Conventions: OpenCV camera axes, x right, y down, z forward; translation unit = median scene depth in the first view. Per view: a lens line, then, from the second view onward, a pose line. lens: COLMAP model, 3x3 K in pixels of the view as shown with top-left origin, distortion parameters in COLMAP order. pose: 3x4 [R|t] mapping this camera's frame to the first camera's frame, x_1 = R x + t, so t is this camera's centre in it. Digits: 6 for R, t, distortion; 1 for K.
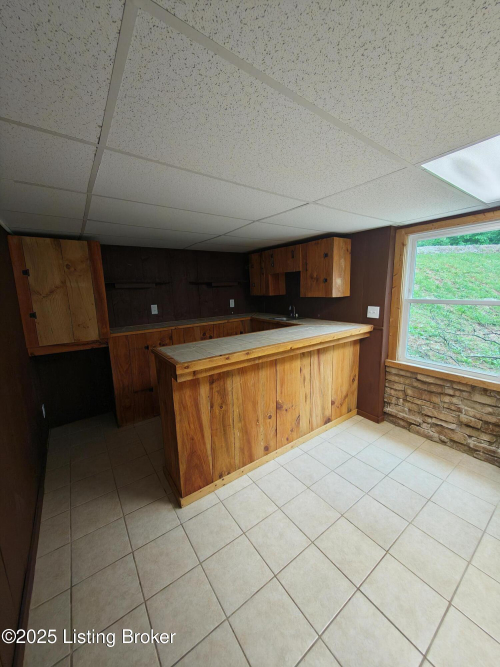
lens RADIAL K [[250.9, 0, 251.9], [0, 250.9, 332.1], [0, 0, 1]] dist [-0.002598, 0.000586]
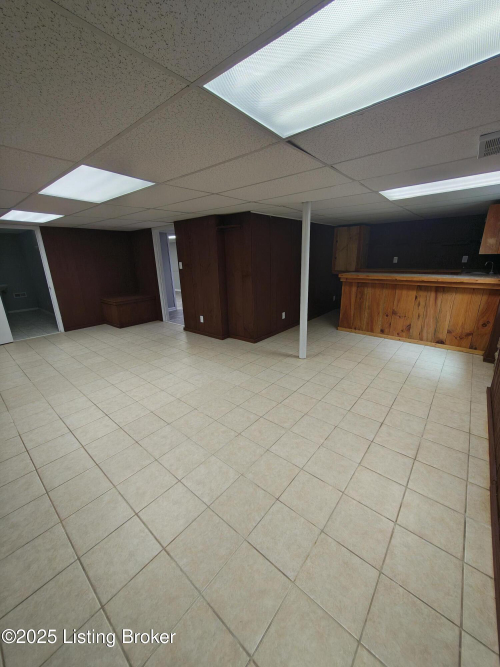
lens RADIAL K [[250.9, 0, 252.0], [0, 250.9, 333.9], [0, 0, 1]] dist [-0.002598, 0.000586]
pose [[0.242903, 0.314650, -0.917602, 1.542267], [-0.148538, 0.946841, 0.285356, 0.064603], [0.958611, 0.066986, 0.276728, -0.513486]]
